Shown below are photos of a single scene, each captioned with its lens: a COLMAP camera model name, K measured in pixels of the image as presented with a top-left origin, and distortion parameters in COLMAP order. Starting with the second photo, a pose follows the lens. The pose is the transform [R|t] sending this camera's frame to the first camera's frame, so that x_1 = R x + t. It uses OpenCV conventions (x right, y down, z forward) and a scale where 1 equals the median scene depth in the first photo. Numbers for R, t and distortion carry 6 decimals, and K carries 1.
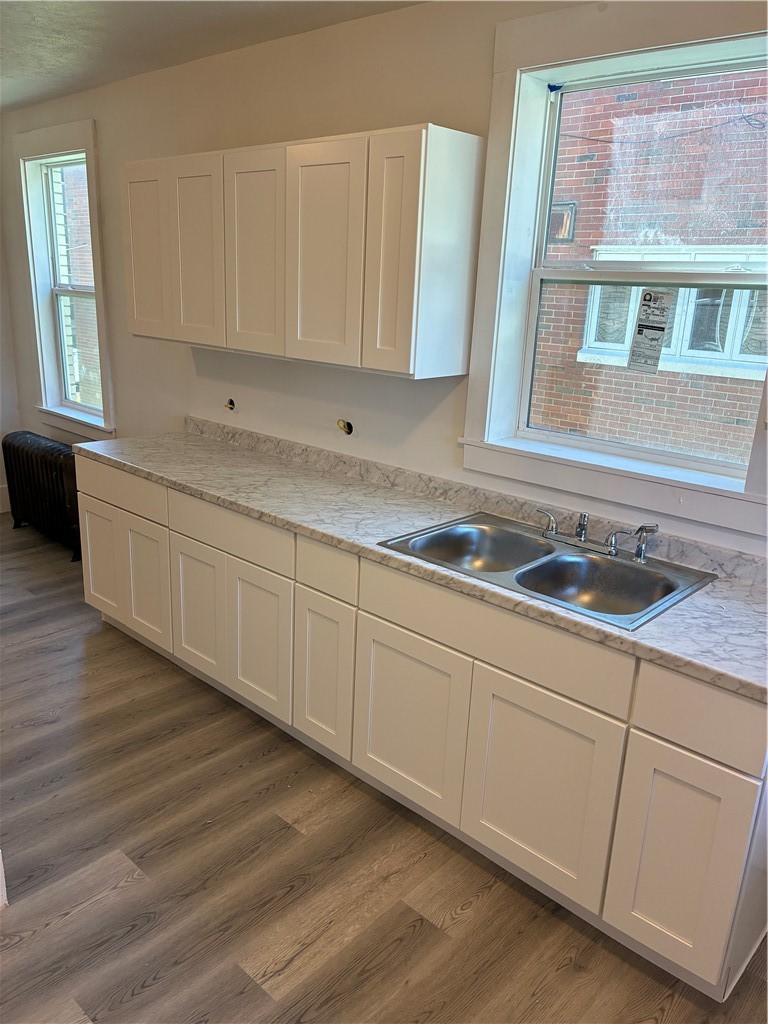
lens RADIAL K [[786.5, 0, 384.0], [0, 786.5, 512.0], [0, 0, 1]] dist [0.029422, -0.008828]
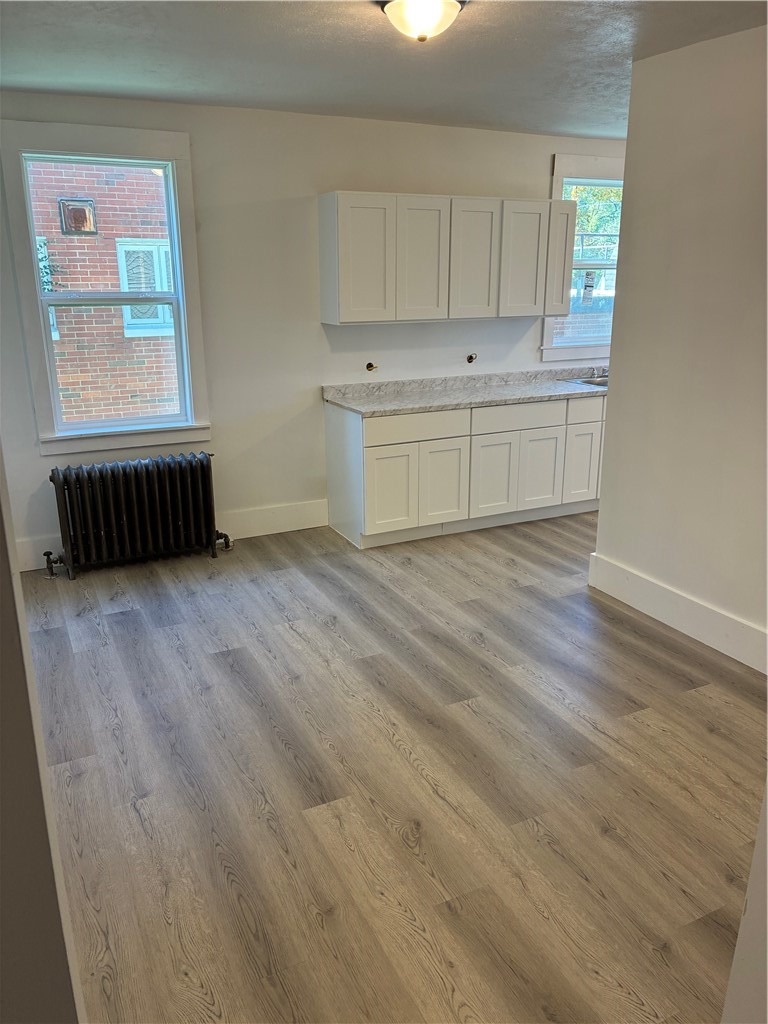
lens RADIAL K [[786.5, 0, 384.0], [0, 786.5, 512.0], [0, 0, 1]] dist [0.029422, -0.008828]
pose [[0.348108, -0.310810, 0.884431, -1.978832], [0.283808, 0.934106, 0.216561, -0.252485], [-0.893461, 0.175622, 0.413381, 0.589512]]
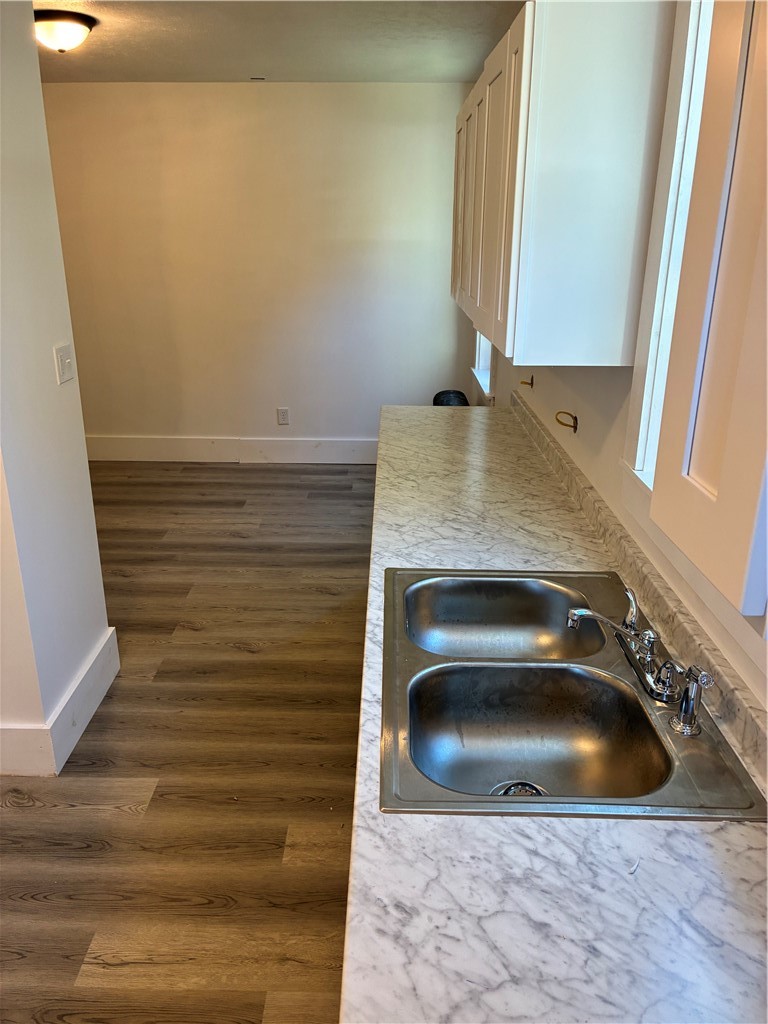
lens RADIAL K [[788.5, 0, 368.7], [0, 788.5, 510.5], [0, 0, 1]] dist [0.079660, -0.107072]
pose [[0.658827, 0.217633, -0.720127, 0.455389], [-0.189162, 0.974410, 0.121421, -0.092637], [0.728124, 0.056225, 0.683136, 0.376416]]
